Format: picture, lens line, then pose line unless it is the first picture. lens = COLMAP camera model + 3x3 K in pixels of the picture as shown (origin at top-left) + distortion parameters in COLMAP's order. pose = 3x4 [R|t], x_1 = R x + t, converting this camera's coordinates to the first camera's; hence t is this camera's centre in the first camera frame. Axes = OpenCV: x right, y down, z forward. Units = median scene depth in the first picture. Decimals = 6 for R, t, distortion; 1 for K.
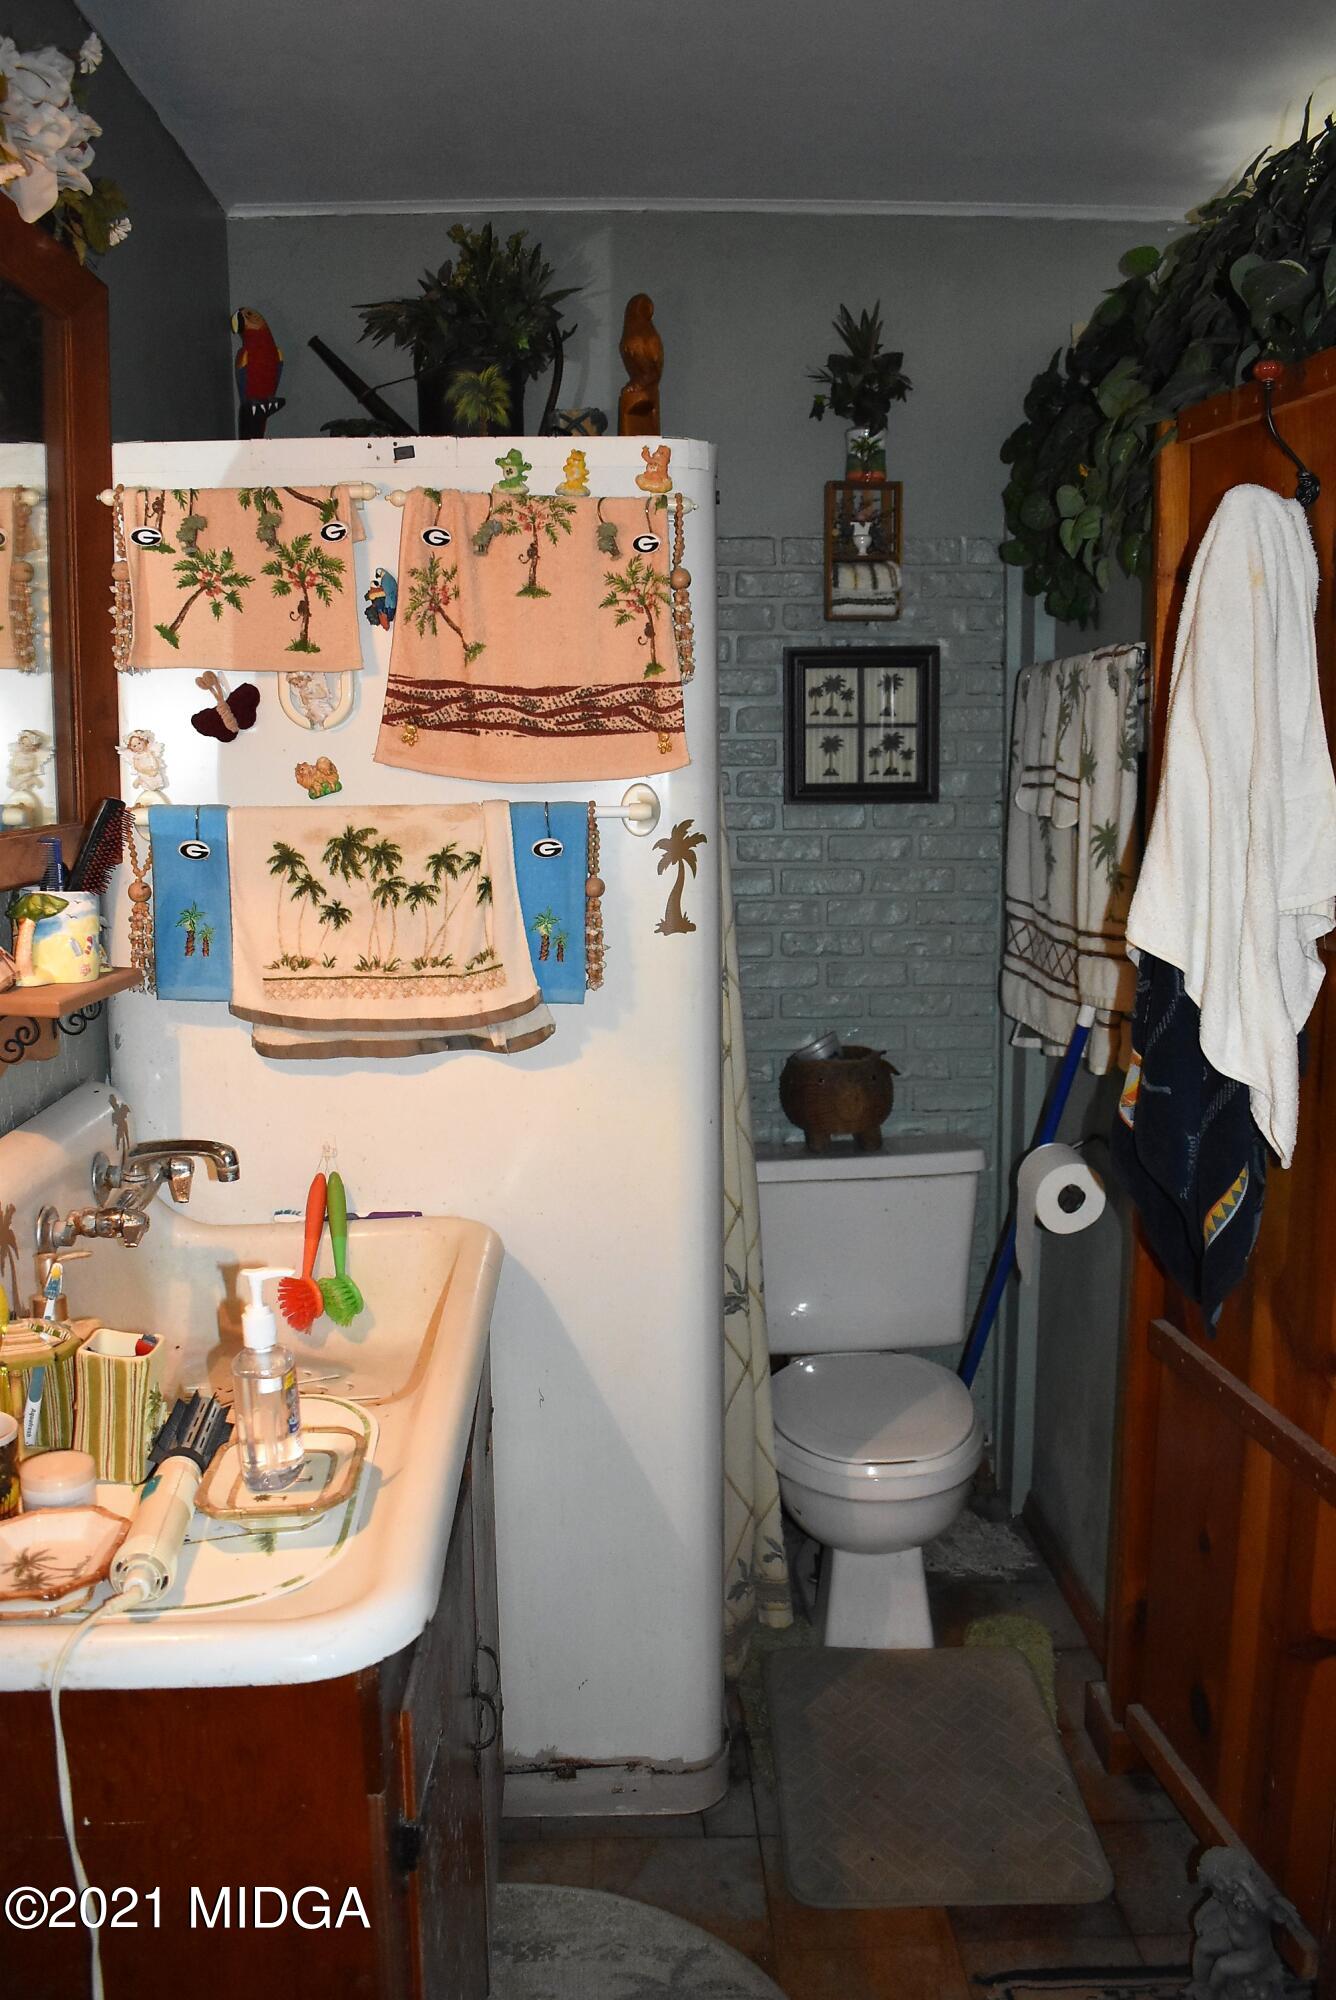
lens RADIAL K [[1646.8, 0, 668.0], [0, 1646.8, 1000.0], [0, 0, 1]] dist [-0.082745, 0.006313]
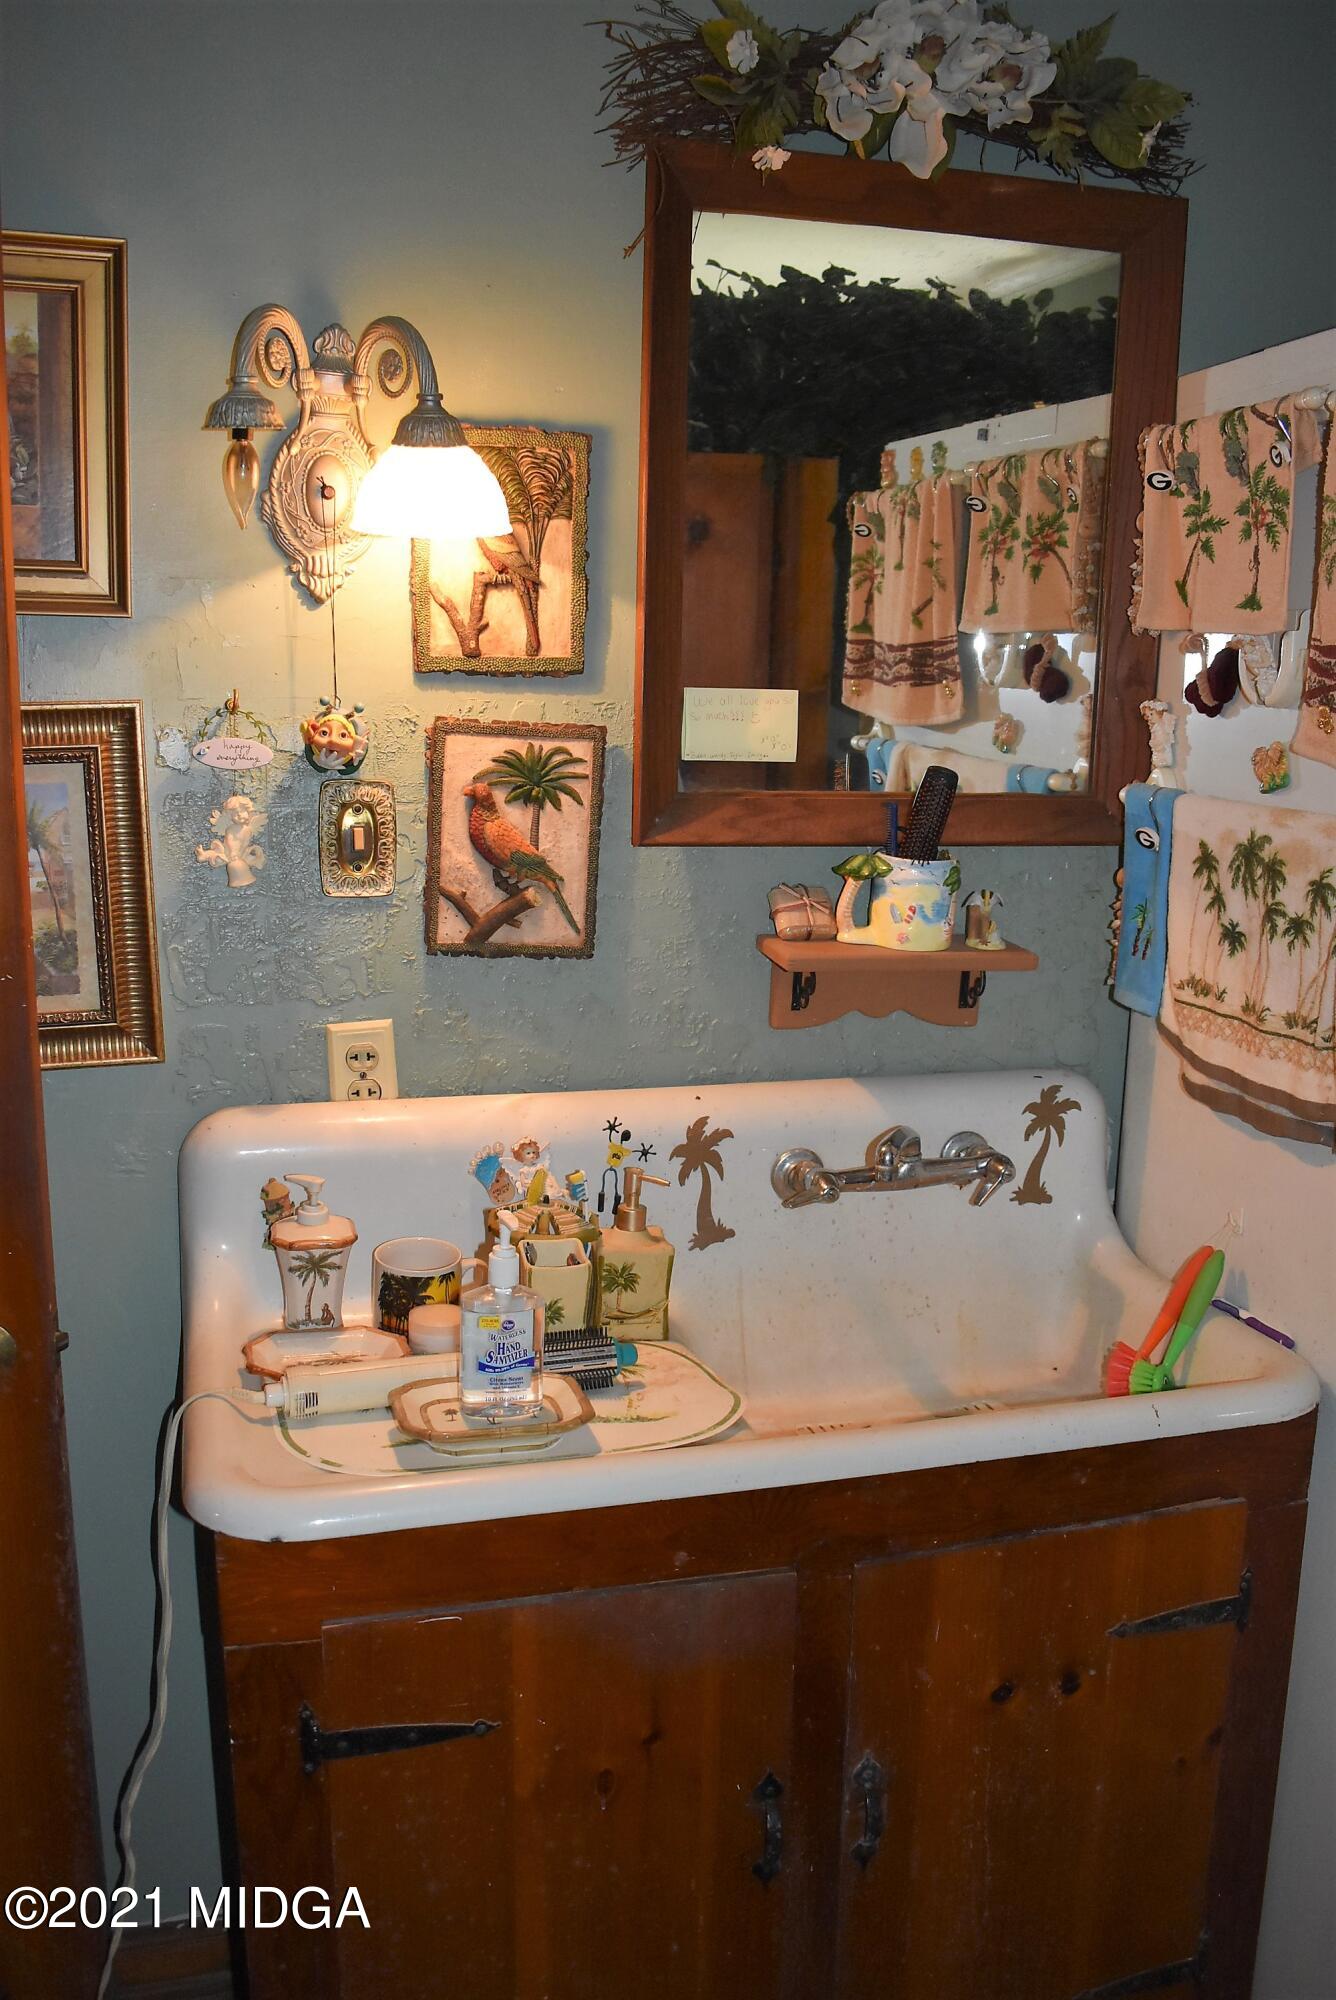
lens RADIAL K [[1646.8, 0, 668.0], [0, 1646.8, 1000.0], [0, 0, 1]] dist [-0.082745, 0.006313]
pose [[0.247323, 0.199353, -0.948203, 0.494775], [-0.175527, 0.971632, 0.158496, -0.101225], [0.952902, 0.127235, 0.275299, 0.524712]]
